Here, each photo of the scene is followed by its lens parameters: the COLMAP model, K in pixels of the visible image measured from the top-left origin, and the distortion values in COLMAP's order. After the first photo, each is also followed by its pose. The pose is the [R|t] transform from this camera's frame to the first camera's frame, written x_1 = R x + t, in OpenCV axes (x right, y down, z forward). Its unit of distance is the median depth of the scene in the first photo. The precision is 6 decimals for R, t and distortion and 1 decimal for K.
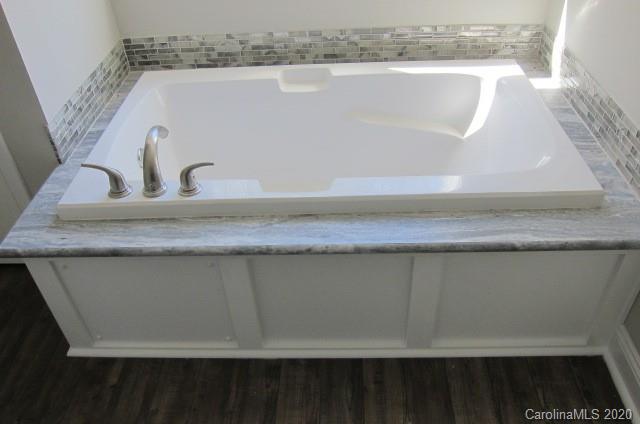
lens RADIAL K [[544.6, 0, 308.4], [0, 544.6, 210.8], [0, 0, 1]] dist [-0.066425, 0.000809]
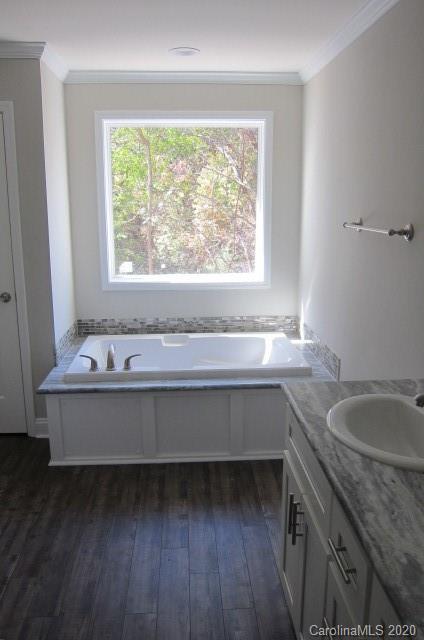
lens RADIAL K [[528.0, 0, 212.0], [0, 528.0, 320.0], [0, 0, 1]] dist [-0.074150, 0.059464]
pose [[0.993912, 0.023154, 0.107715, -0.095149], [0.024481, 0.906815, -0.420818, 0.569092], [-0.107421, 0.420893, 0.900727, -0.856758]]
